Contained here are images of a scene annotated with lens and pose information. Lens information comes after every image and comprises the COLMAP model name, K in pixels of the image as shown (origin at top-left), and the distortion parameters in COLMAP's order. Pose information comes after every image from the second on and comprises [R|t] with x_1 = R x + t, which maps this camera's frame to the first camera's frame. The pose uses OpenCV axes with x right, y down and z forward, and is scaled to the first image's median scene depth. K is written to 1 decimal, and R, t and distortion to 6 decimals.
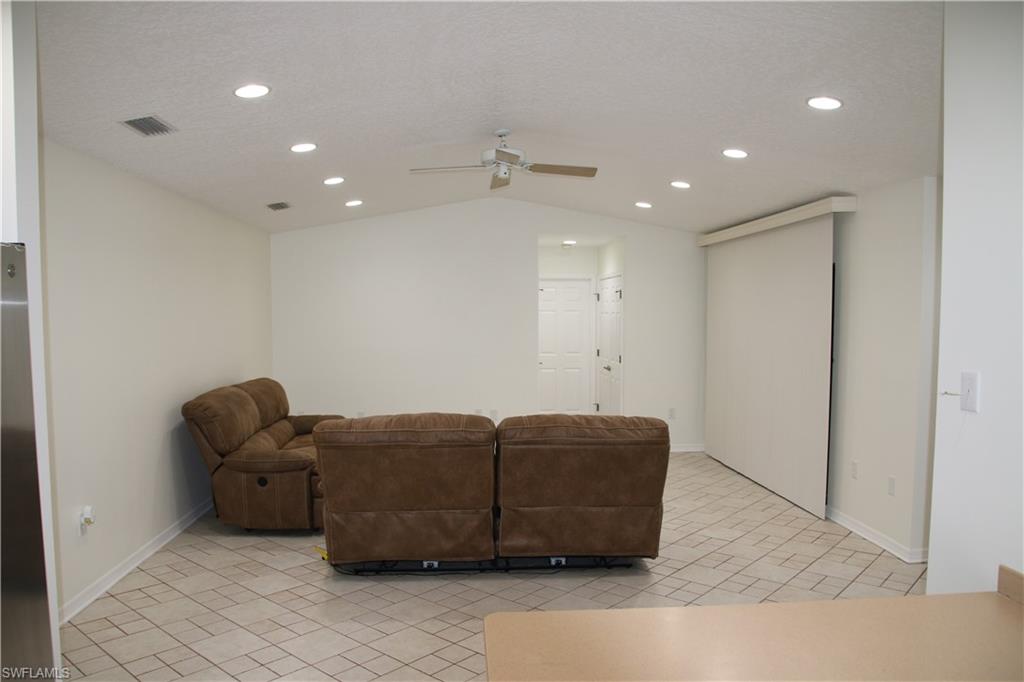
lens RADIAL K [[764.8, 0, 504.7], [0, 764.8, 346.5], [0, 0, 1]] dist [-0.126611, 0.068948]
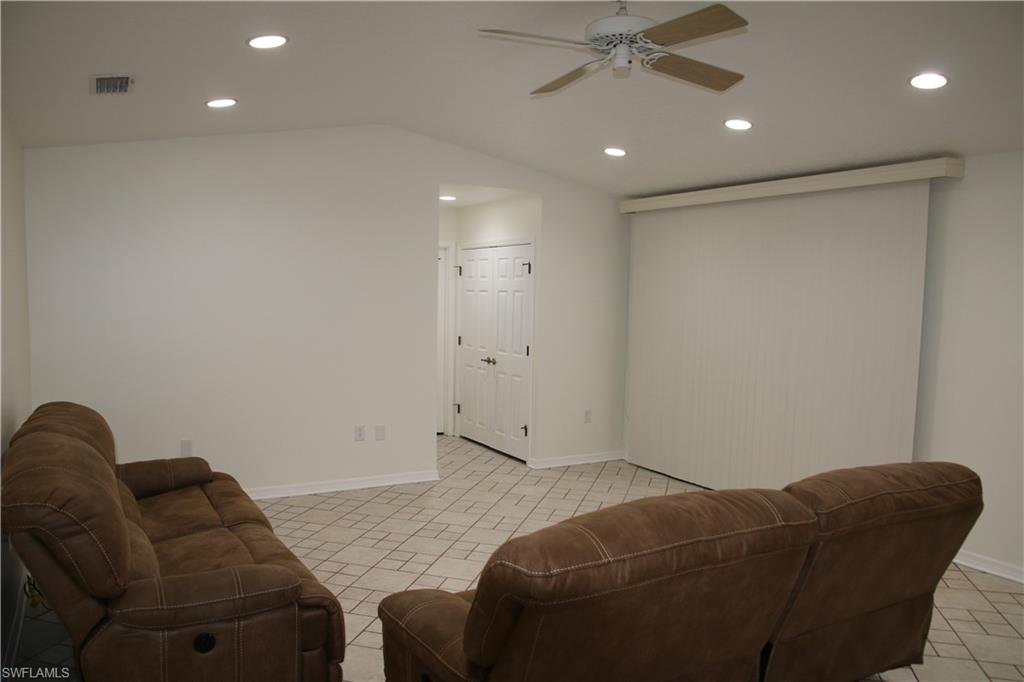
lens RADIAL K [[764.8, 0, 527.3], [0, 764.8, 361.5], [0, 0, 1]] dist [-0.126611, 0.068948]
pose [[0.894412, -0.022302, 0.446688, -0.272763], [-0.000426, 0.998713, 0.050717, -0.016736], [-0.447244, -0.045552, 0.893251, 0.397456]]
